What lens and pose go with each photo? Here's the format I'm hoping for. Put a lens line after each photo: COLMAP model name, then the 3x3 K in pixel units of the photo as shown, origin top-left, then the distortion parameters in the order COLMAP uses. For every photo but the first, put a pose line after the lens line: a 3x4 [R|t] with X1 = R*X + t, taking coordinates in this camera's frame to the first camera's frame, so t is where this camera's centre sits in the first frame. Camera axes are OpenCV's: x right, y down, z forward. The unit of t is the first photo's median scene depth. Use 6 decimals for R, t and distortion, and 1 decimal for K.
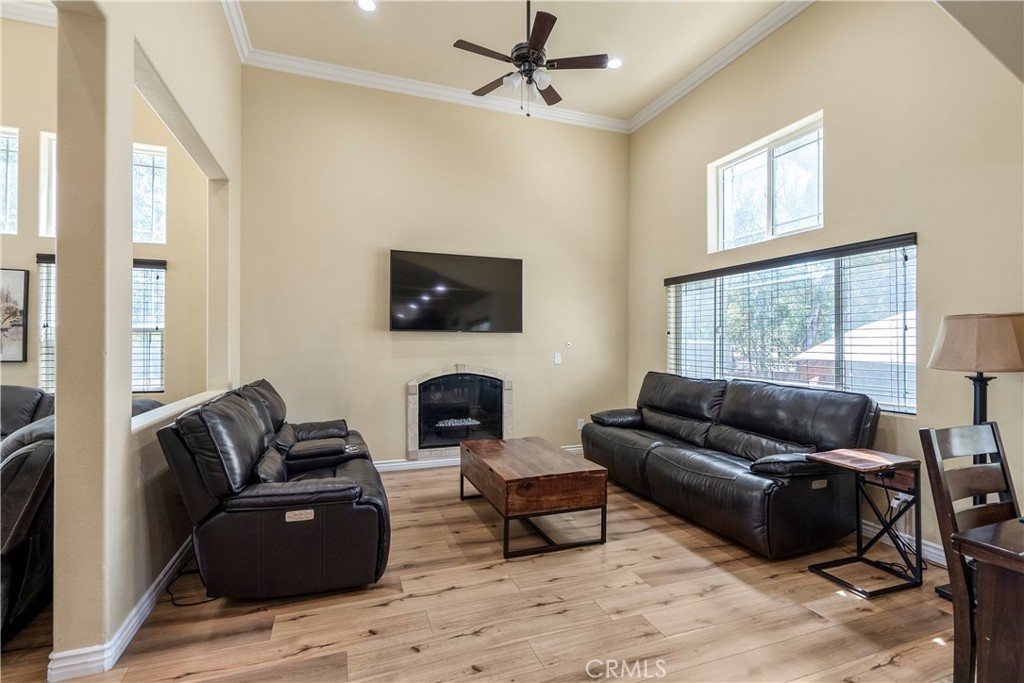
lens RADIAL K [[470.2, 0, 510.9], [0, 470.2, 346.1], [0, 0, 1]] dist [-0.002100, 0.000553]
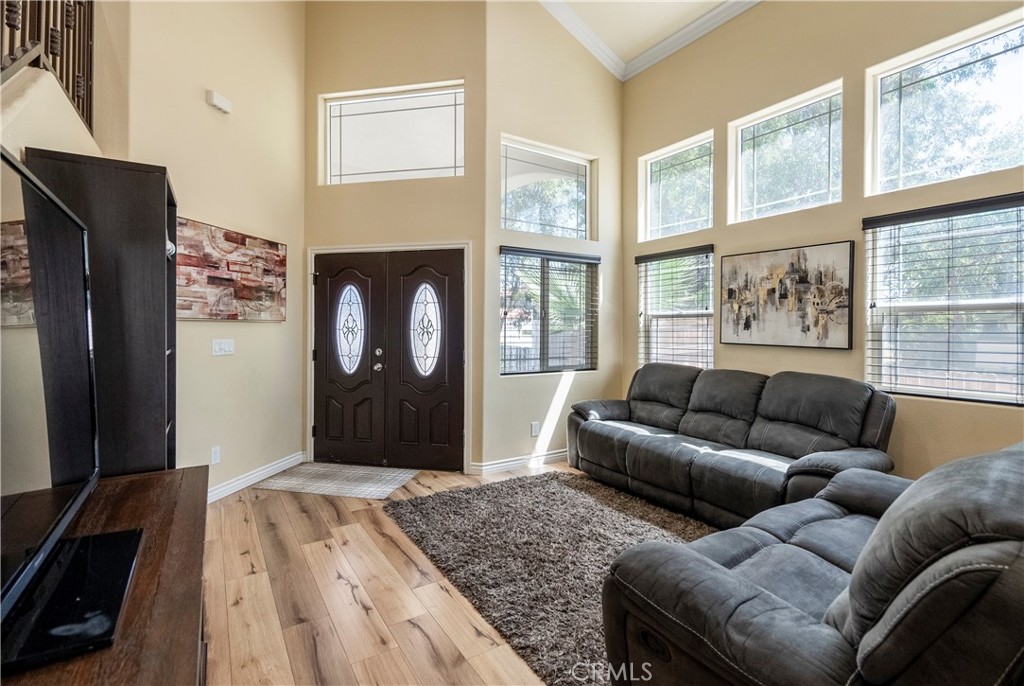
lens RADIAL K [[470.2, 0, 512.8], [0, 470.2, 329.0], [0, 0, 1]] dist [-0.002100, 0.000553]
pose [[0.217911, -0.002344, -0.975966, -0.341121], [-0.000160, 0.999997, -0.002437, -0.001116], [0.975969, 0.000687, 0.217910, 0.222012]]
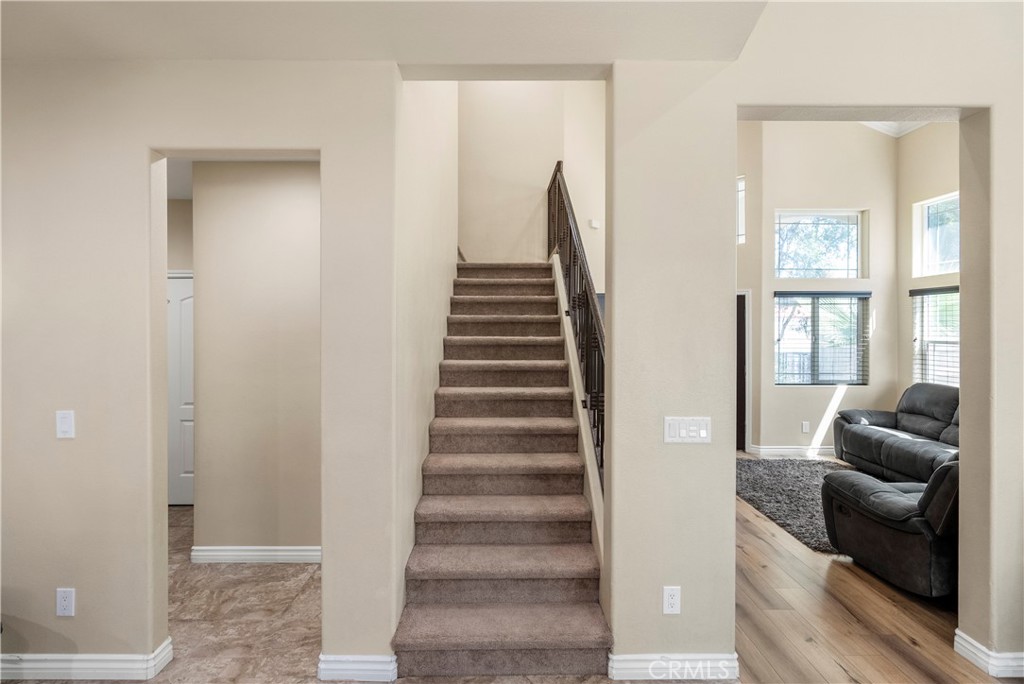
lens RADIAL K [[470.2, 0, 501.3], [0, 470.2, 325.8], [0, 0, 1]] dist [-0.002100, 0.000553]
pose [[-0.344005, -0.005765, -0.938950, 0.298158], [-0.001543, 0.999983, -0.005574, -0.075370], [0.938966, -0.000469, -0.344008, 0.127320]]
